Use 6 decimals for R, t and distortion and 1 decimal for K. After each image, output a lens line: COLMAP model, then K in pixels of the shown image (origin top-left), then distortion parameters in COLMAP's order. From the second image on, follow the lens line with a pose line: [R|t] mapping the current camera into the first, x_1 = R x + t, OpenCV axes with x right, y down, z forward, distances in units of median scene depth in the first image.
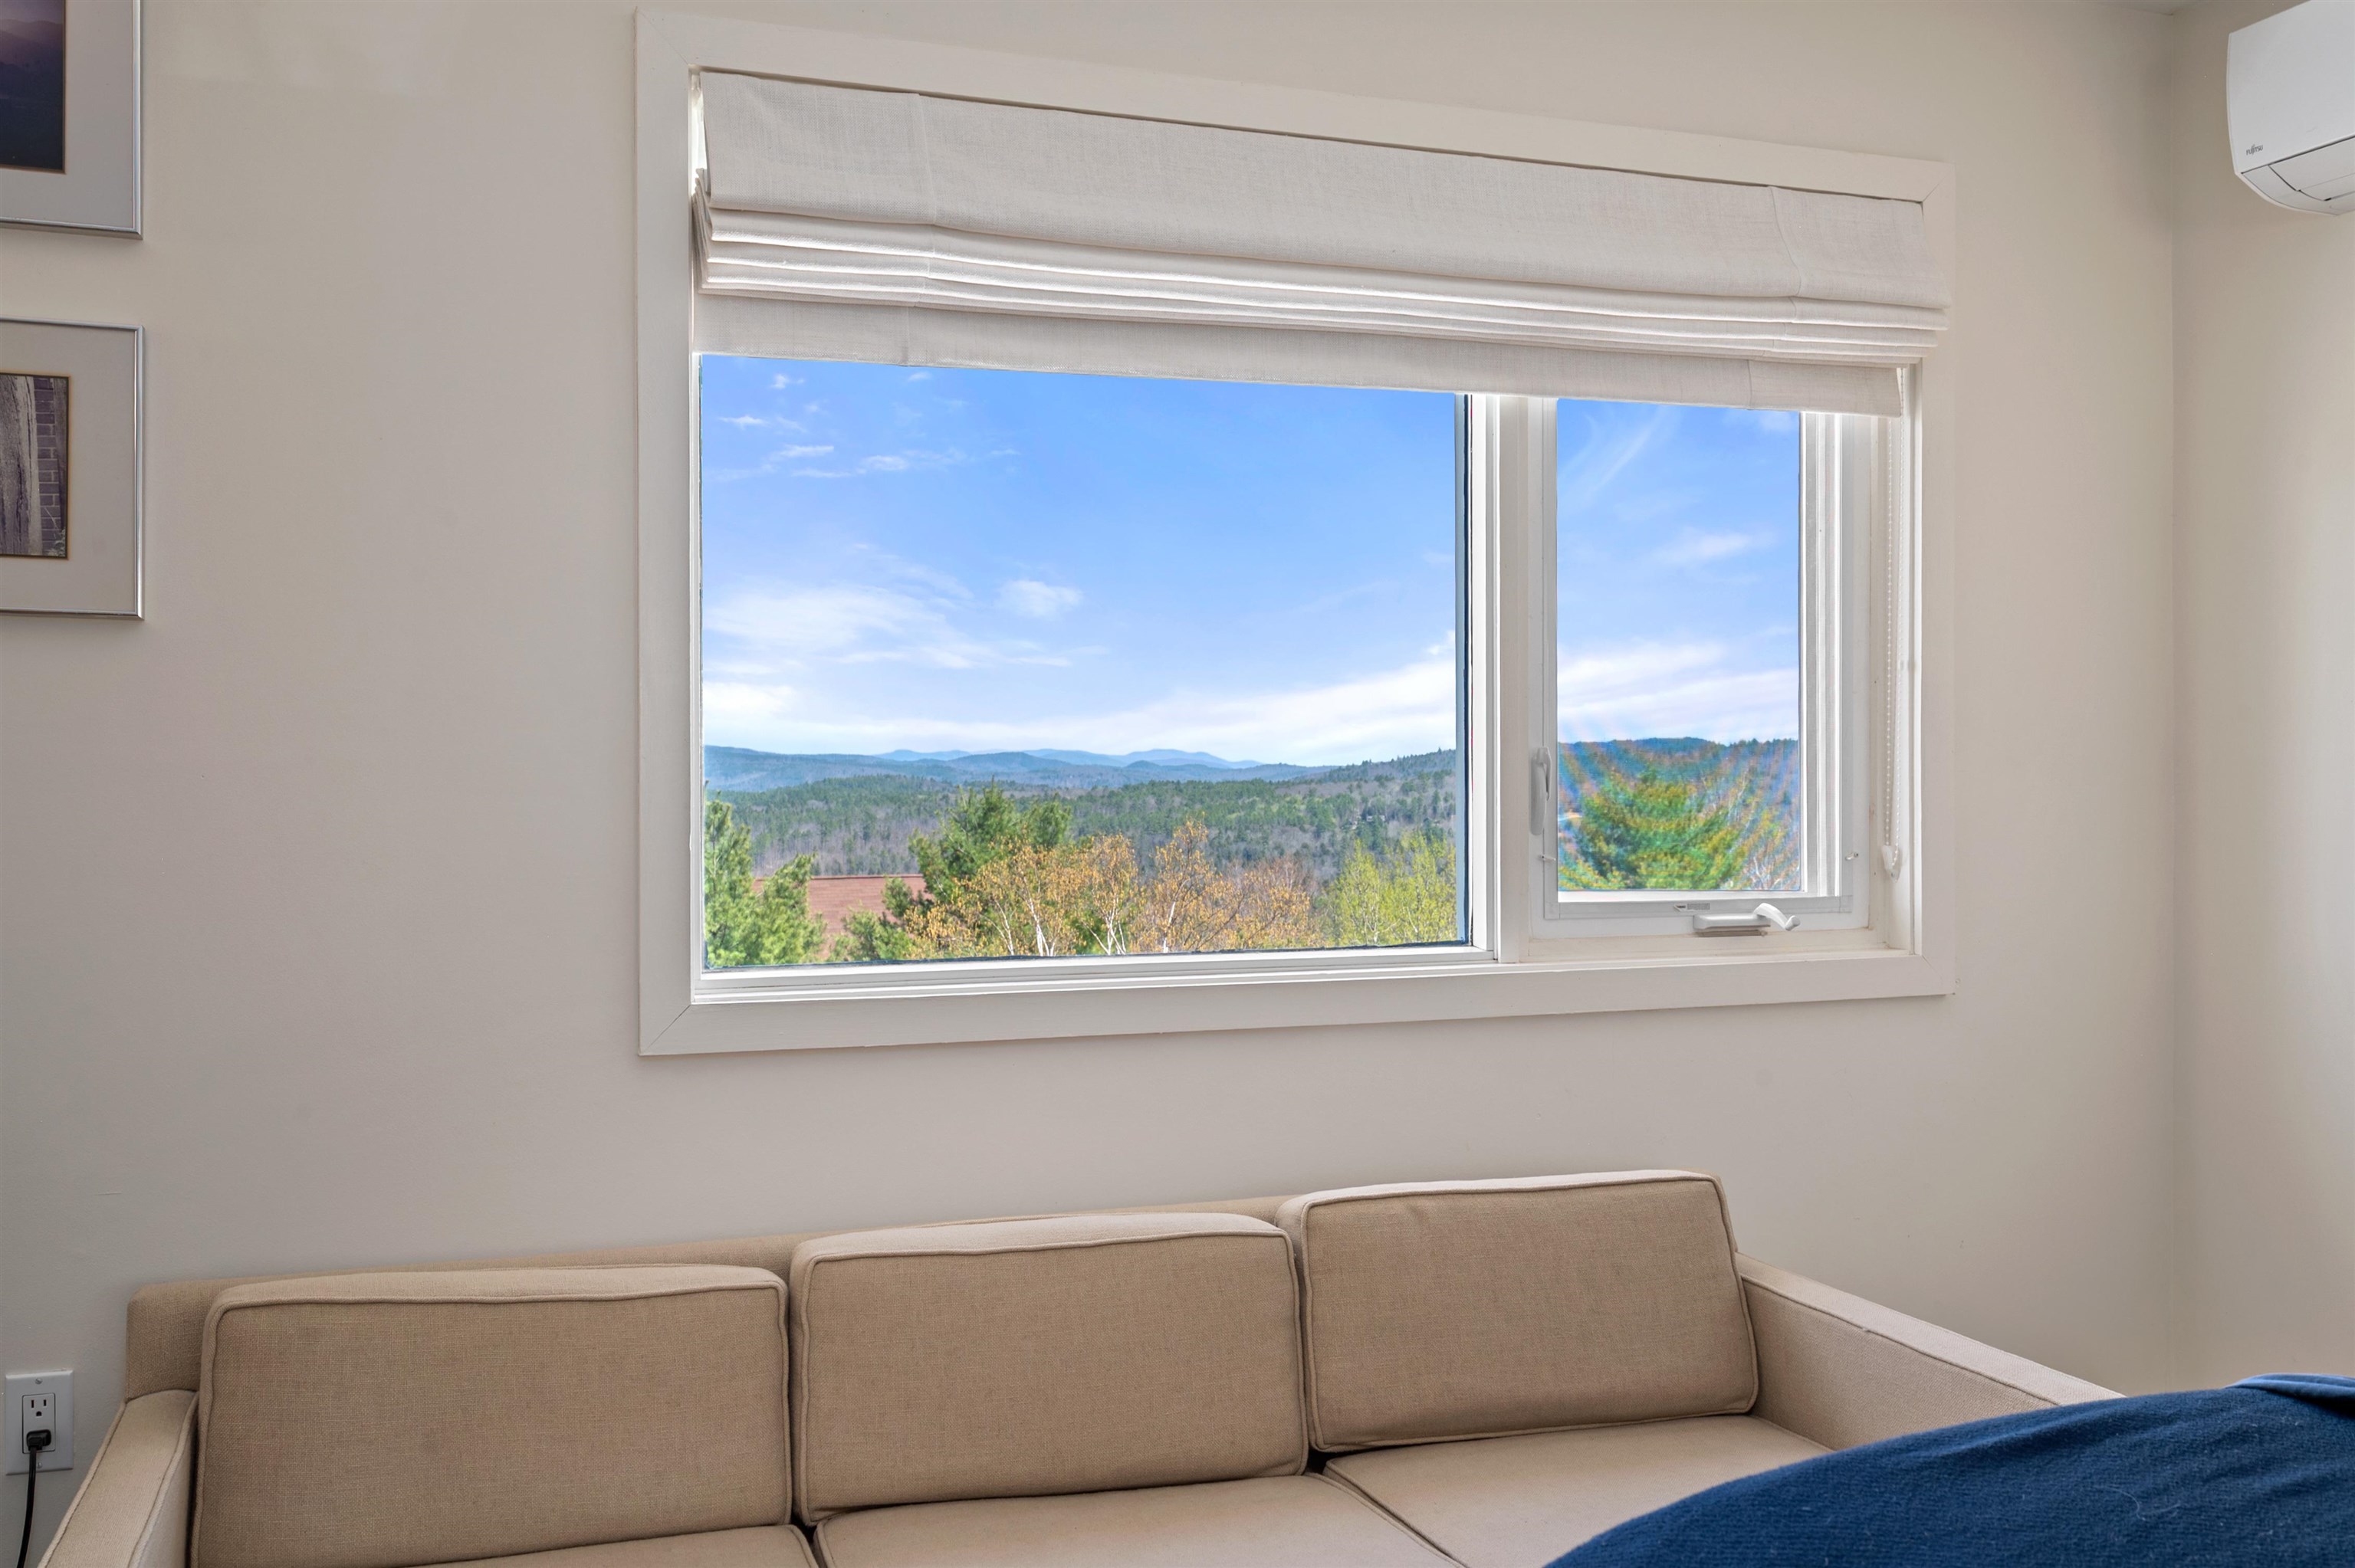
lens RADIAL K [[2018.1, 0, 1239.6], [0, 2018.1, 781.8], [0, 0, 1]] dist [-0.004869, 0.007449]
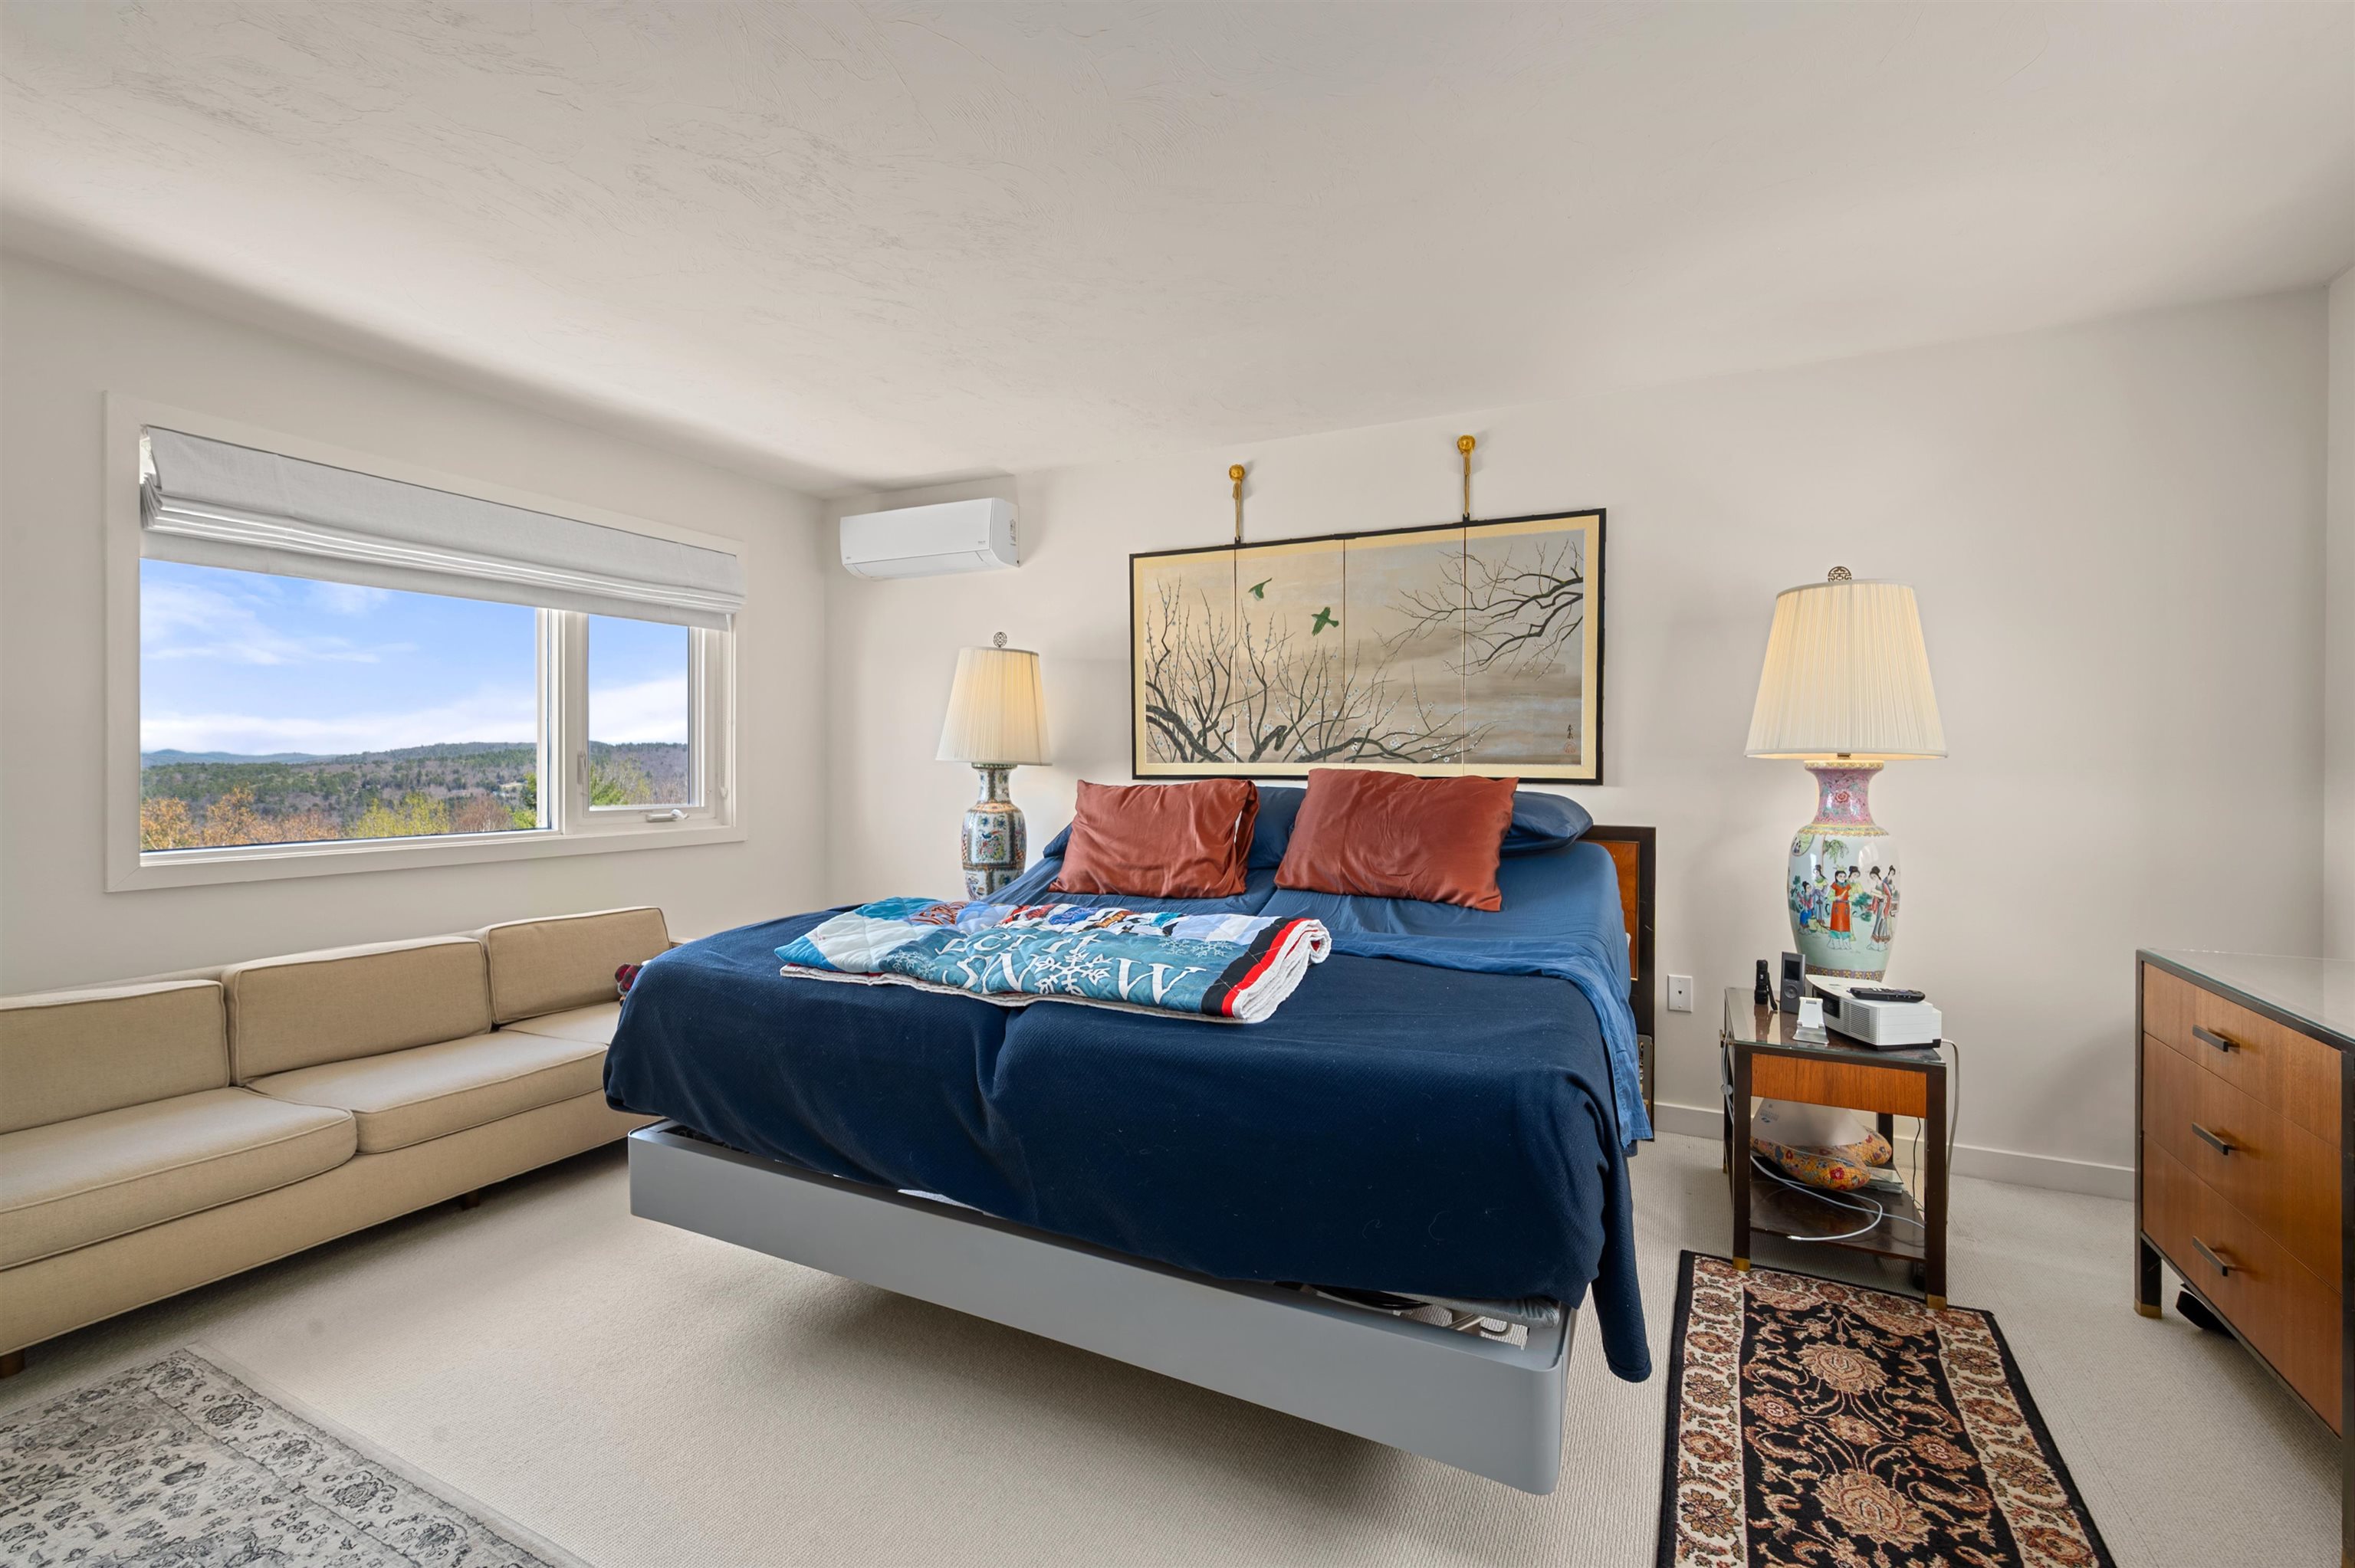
lens RADIAL K [[982.4, 0, 1159.2], [0, 982.4, 773.9], [0, 0, 1]] dist [0.004926, 0.001045]
pose [[0.733264, -0.001525, 0.679942, -0.161983], [-0.003806, 0.999973, 0.006346, 0.002244], [-0.679933, -0.007241, 0.733239, -0.407658]]
